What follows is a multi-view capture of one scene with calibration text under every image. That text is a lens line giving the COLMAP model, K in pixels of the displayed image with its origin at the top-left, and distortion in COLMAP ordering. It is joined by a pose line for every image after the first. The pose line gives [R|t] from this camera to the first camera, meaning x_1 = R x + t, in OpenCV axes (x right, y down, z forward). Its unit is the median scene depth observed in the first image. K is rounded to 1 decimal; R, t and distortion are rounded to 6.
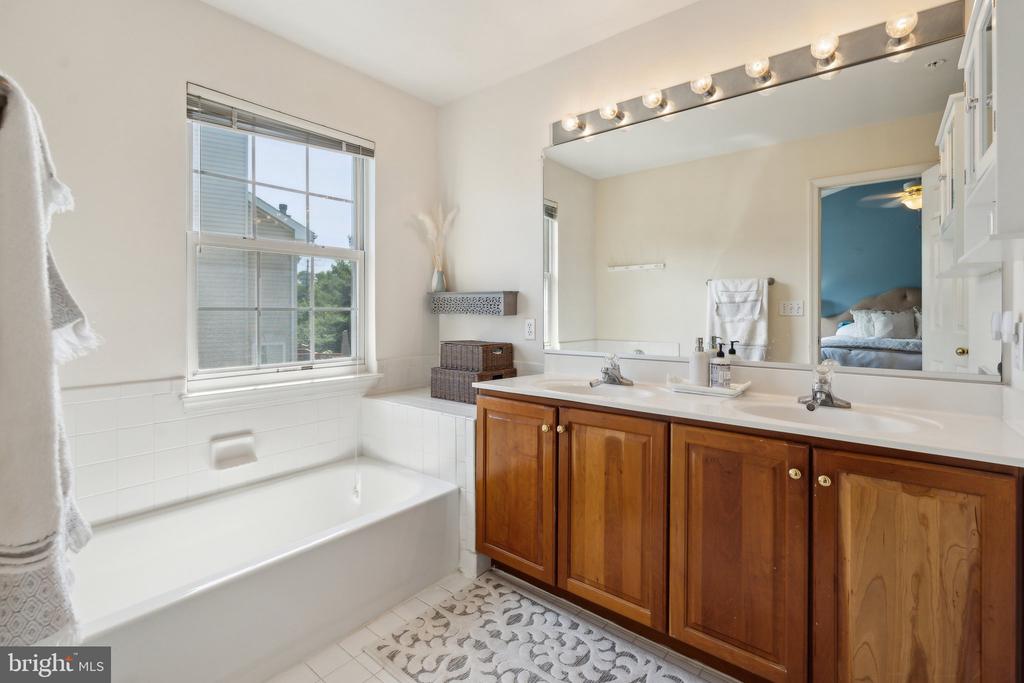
lens RADIAL K [[466.6, 0, 508.8], [0, 466.6, 326.4], [0, 0, 1]] dist [-0.001248, -0.000133]
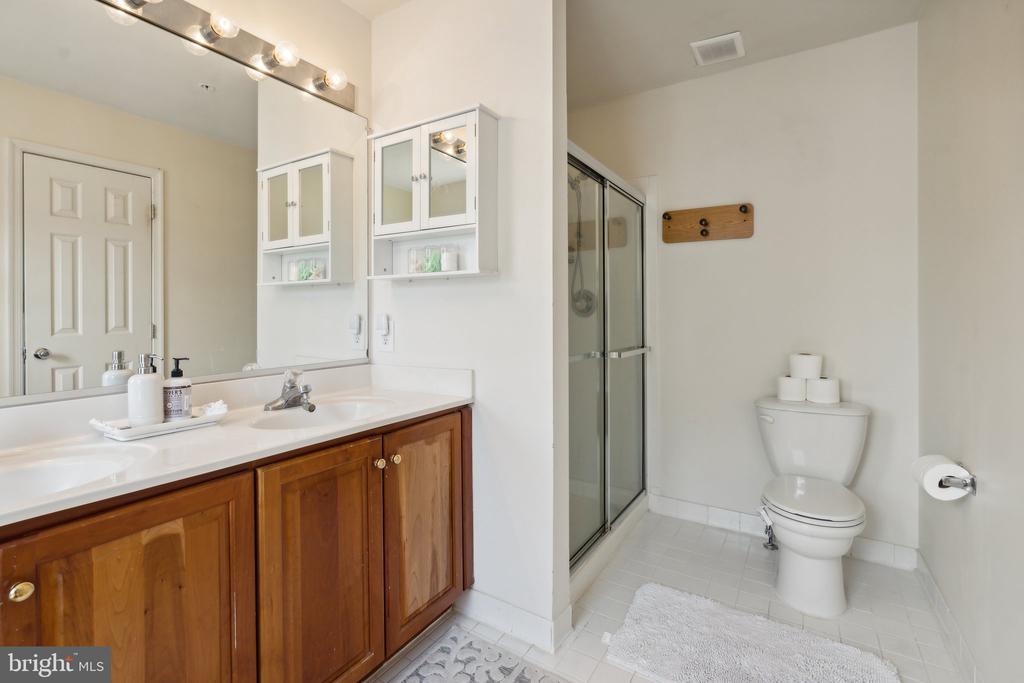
lens RADIAL K [[466.6, 0, 508.8], [0, 466.6, 326.4], [0, 0, 1]] dist [-0.001248, -0.000133]
pose [[-0.120019, -0.027831, 0.992381, -0.490952], [0.033597, 0.998921, 0.032078, -0.028088], [-0.992203, 0.037191, -0.118955, 0.823757]]
